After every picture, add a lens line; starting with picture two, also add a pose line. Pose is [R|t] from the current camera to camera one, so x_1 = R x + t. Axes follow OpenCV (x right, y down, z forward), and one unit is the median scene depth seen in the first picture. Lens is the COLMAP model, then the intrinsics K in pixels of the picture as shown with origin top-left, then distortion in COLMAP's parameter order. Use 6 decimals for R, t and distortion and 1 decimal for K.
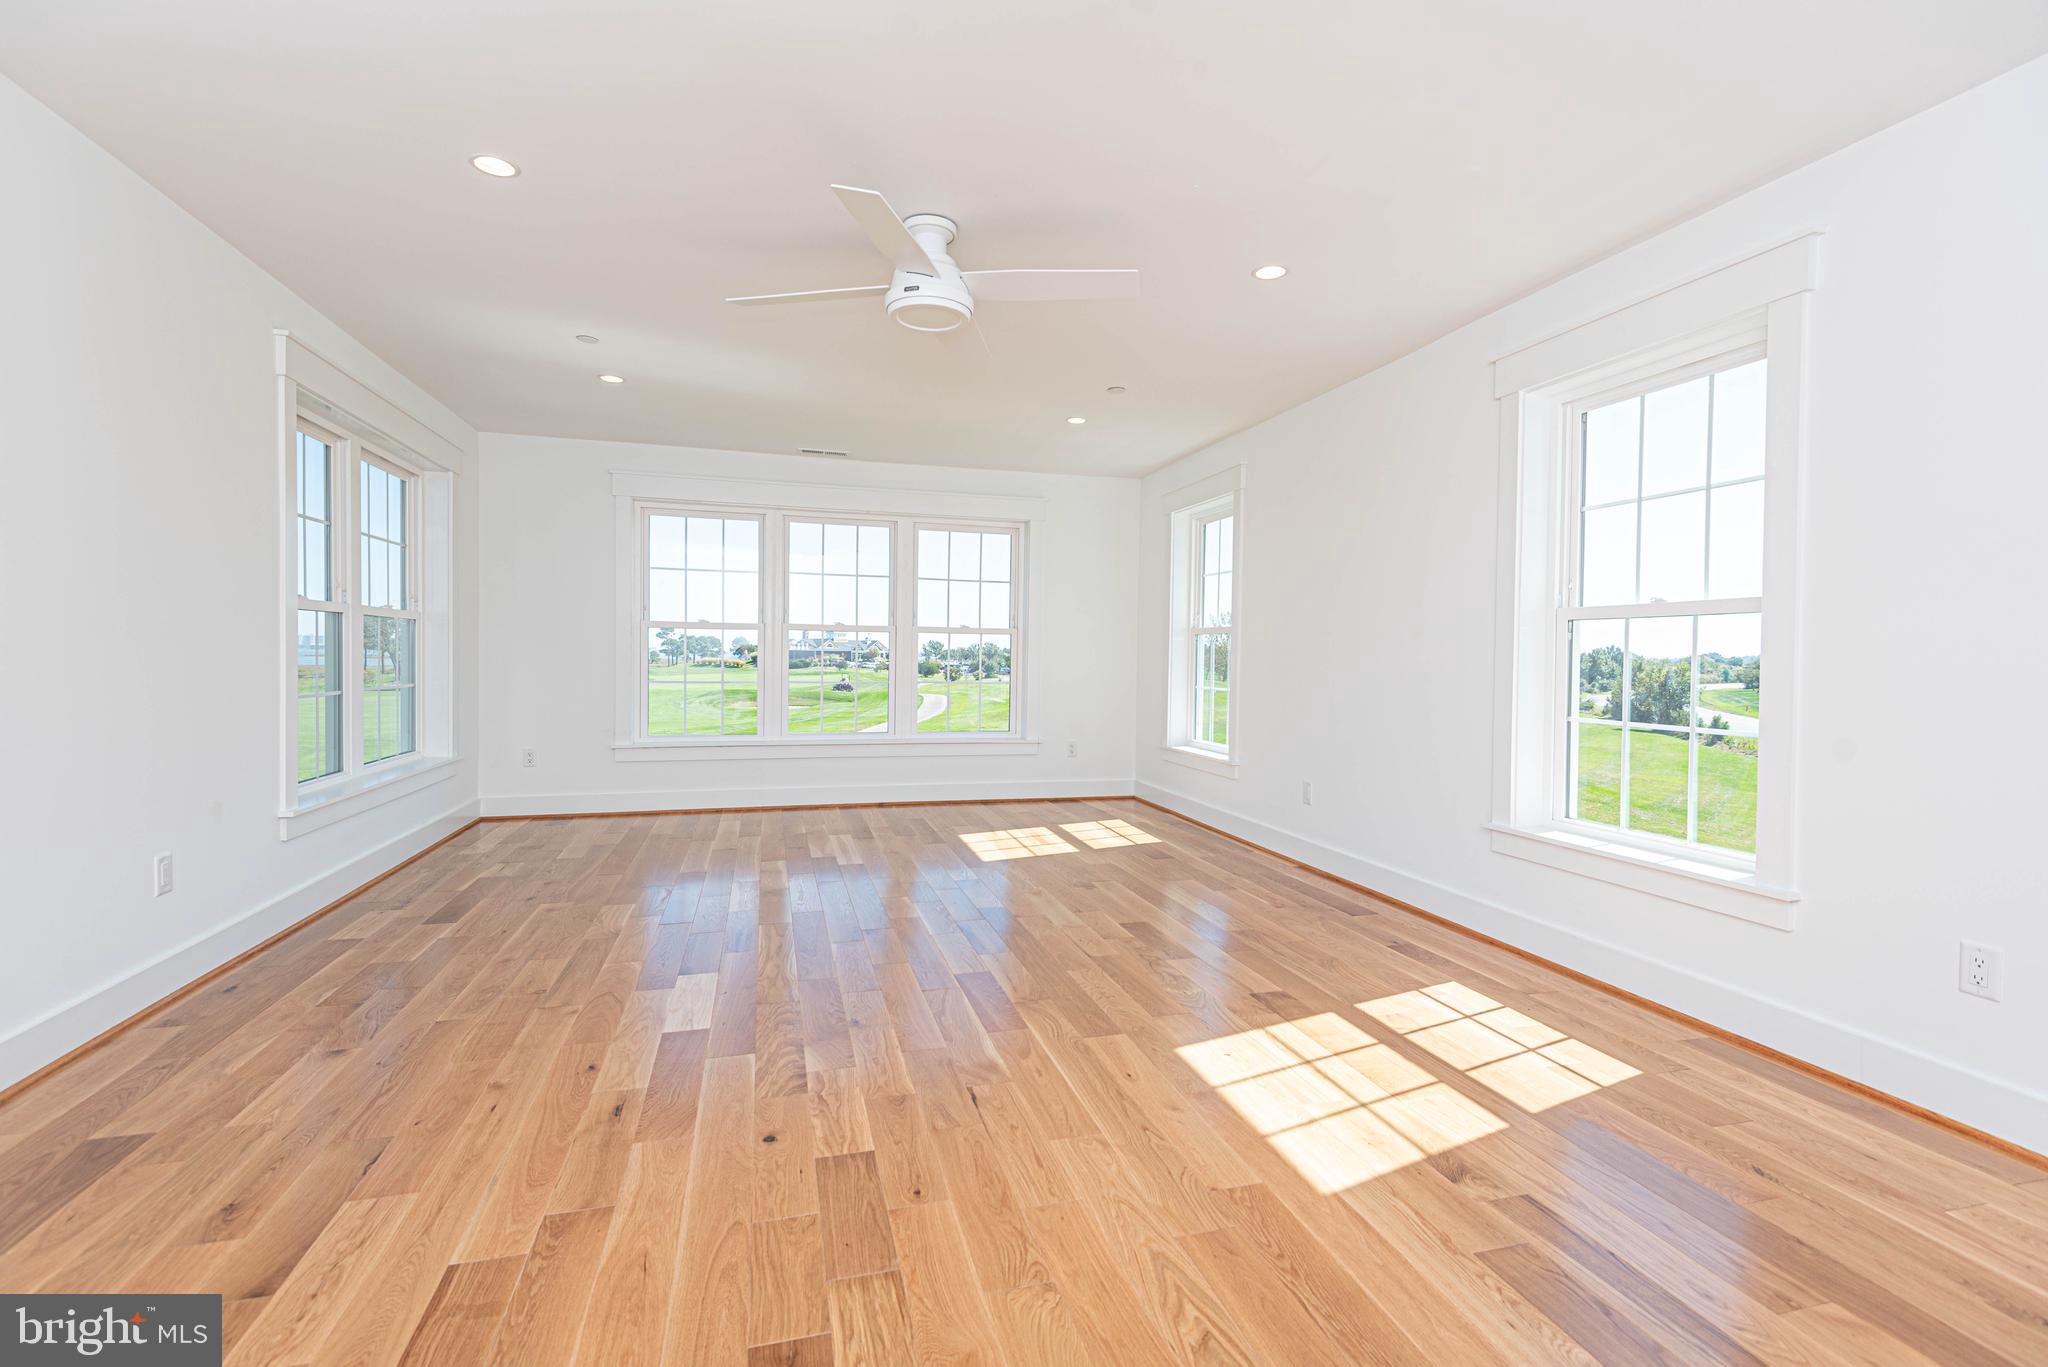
lens RADIAL K [[933.3, 0, 1034.1], [0, 933.3, 674.5], [0, 0, 1]] dist [-0.002185, -0.001791]
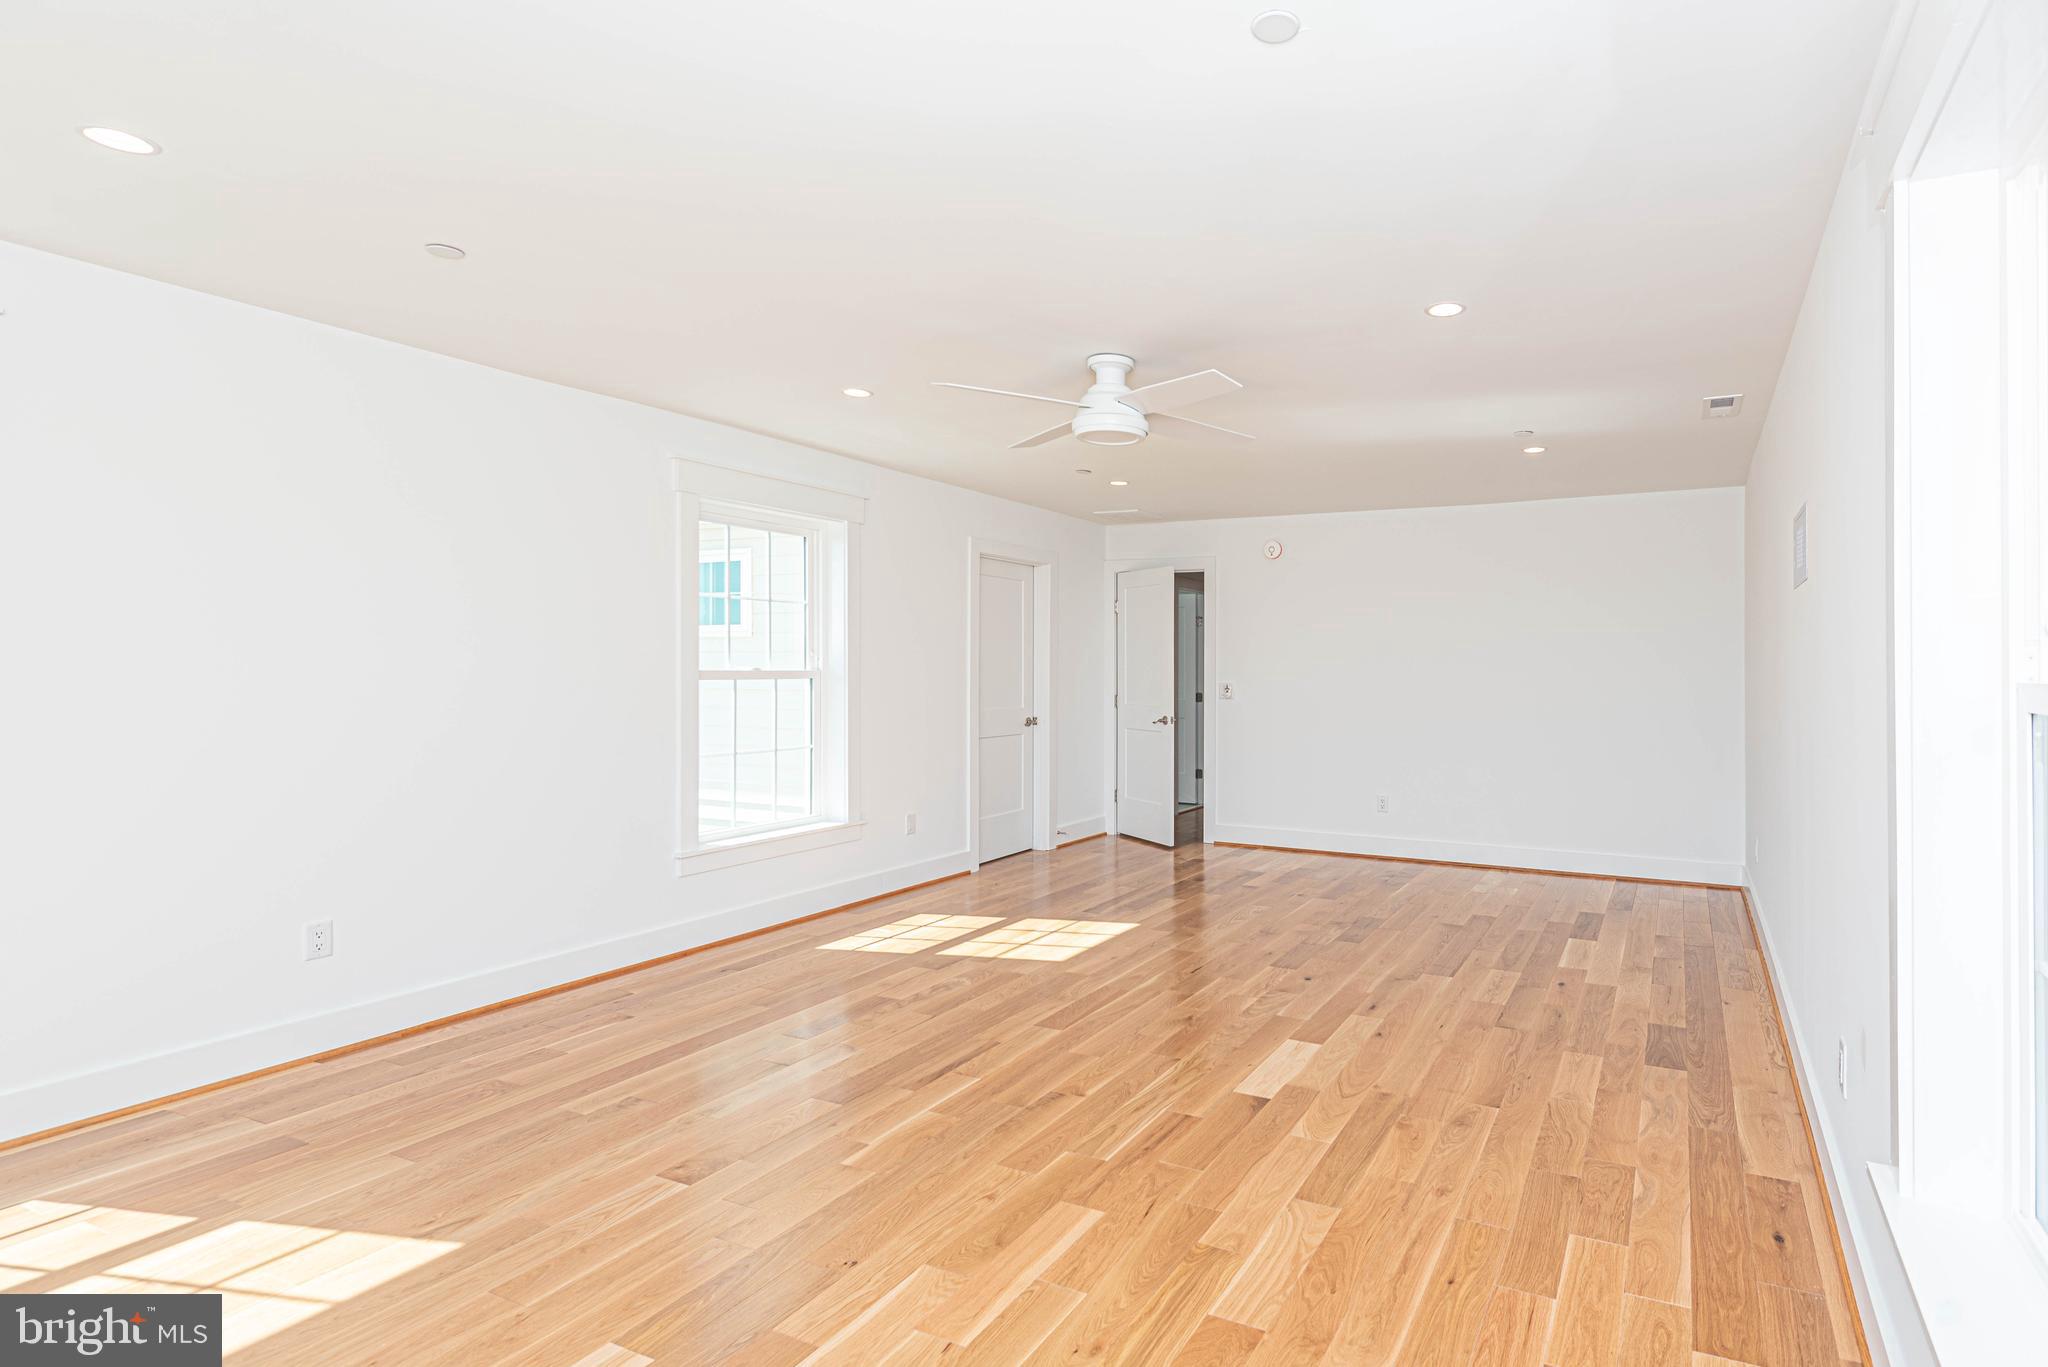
lens RADIAL K [[933.3, 0, 1032.3], [0, 933.3, 672.3], [0, 0, 1]] dist [-0.002185, -0.001791]
pose [[-0.618797, -0.011896, 0.785461, -1.179763], [0.012969, 0.999594, 0.025356, -0.176620], [-0.785444, 0.025876, -0.618392, 2.136449]]
